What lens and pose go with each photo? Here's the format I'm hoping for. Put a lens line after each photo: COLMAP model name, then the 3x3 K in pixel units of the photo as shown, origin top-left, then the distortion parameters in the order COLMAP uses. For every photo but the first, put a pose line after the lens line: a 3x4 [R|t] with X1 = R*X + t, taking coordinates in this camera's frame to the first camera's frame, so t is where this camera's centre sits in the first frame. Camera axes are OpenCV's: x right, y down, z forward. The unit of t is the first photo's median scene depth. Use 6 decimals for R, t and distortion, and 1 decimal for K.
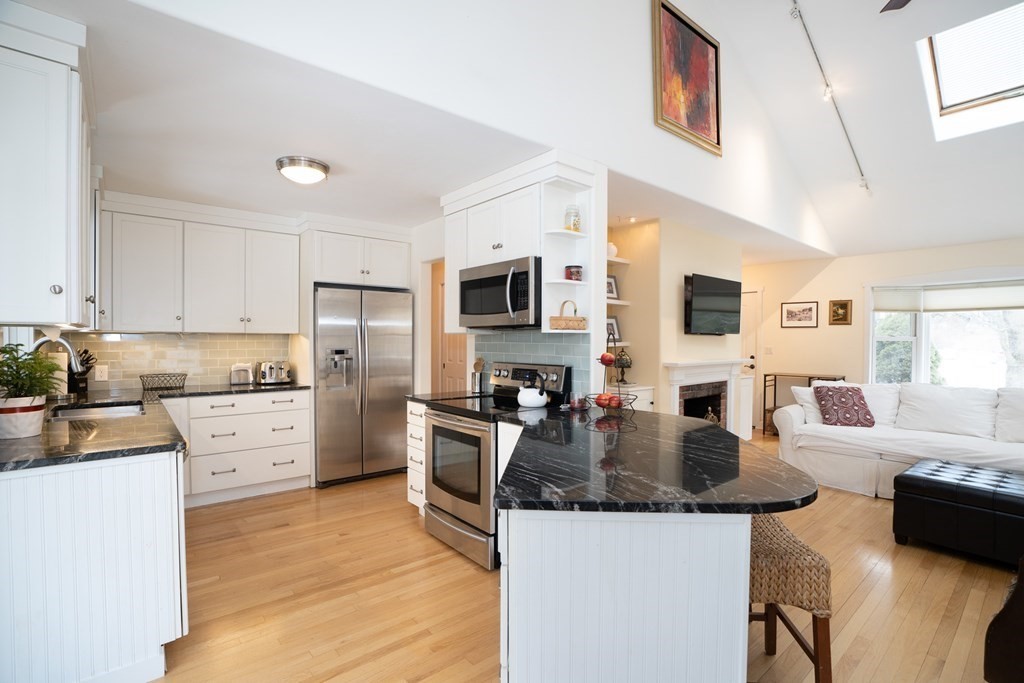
lens RADIAL K [[482.2, 0, 512.0], [0, 482.2, 341.5], [0, 0, 1]] dist [-0.058912, 0.000293]
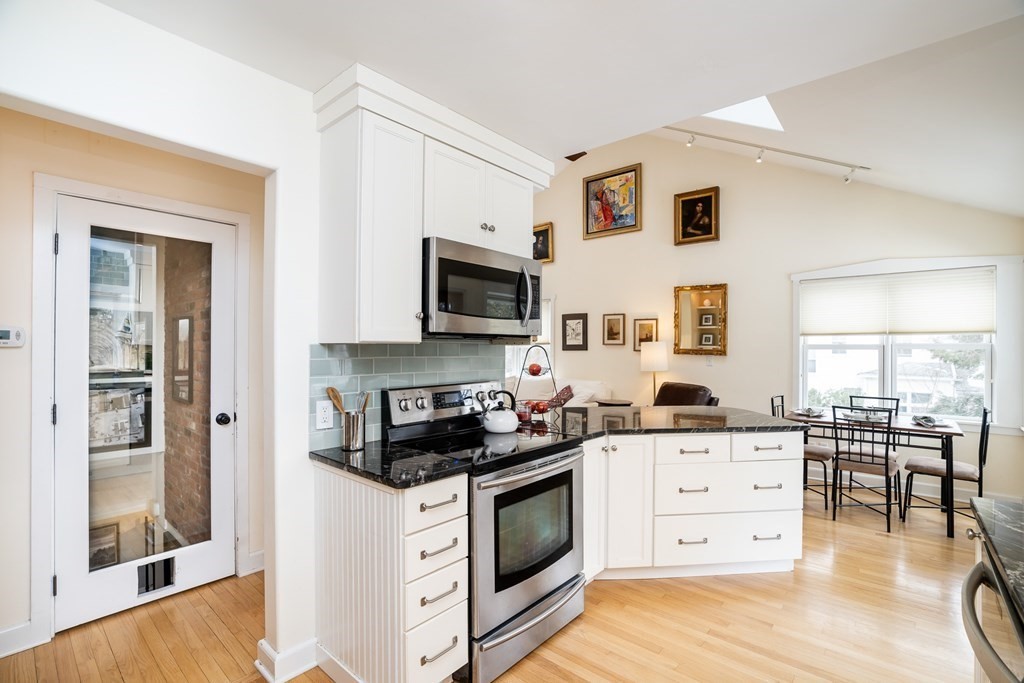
lens RADIAL K [[482.2, 0, 512.0], [0, 482.2, 341.5], [0, 0, 1]] dist [-0.058912, 0.000293]
pose [[-0.170572, 0.010443, 0.985290, -0.612600], [0.003252, 0.999944, -0.010036, -0.011186], [-0.985340, 0.001492, -0.170596, 0.871415]]
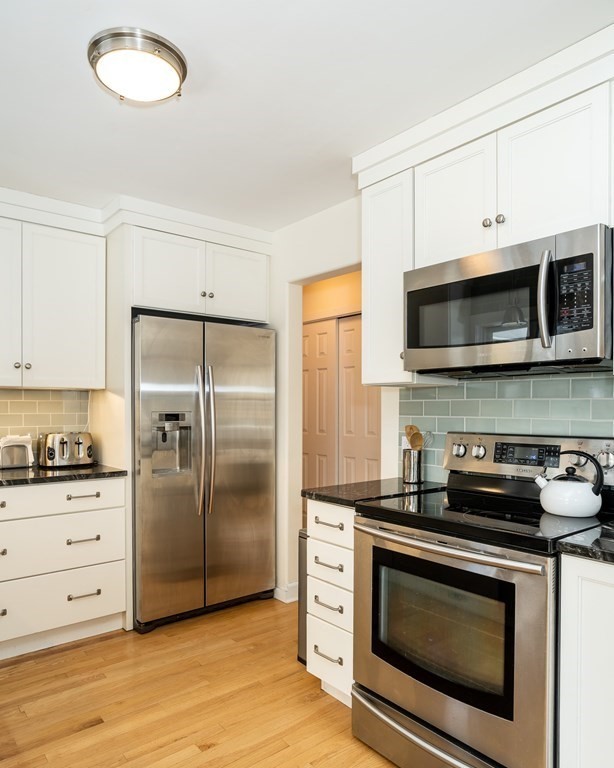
lens RADIAL K [[541.4, 0, 306.5], [0, 541.4, 412.5], [0, 0, 1]] dist [-0.034271, 0.044566]
pose [[0.999949, -0.000281, -0.010132, -0.190109], [0.000315, 0.999994, 0.003398, 0.014339], [0.010131, -0.003401, 0.999943, 0.307607]]
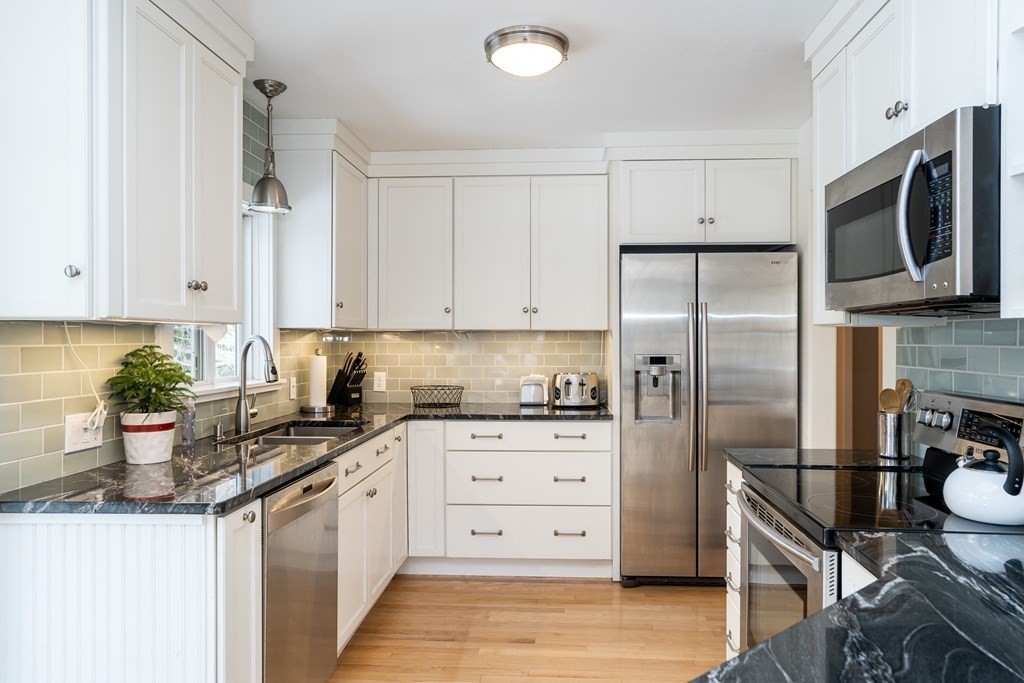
lens RADIAL K [[700.0, 0, 512.0], [0, 700.0, 341.5], [0, 0, 1]] dist [0.000641, -0.002221]
pose [[0.724224, -0.000064, -0.689565, 0.114029], [-0.000807, 0.999999, -0.000941, -0.000529], [0.689565, 0.001238, 0.724223, 0.276489]]
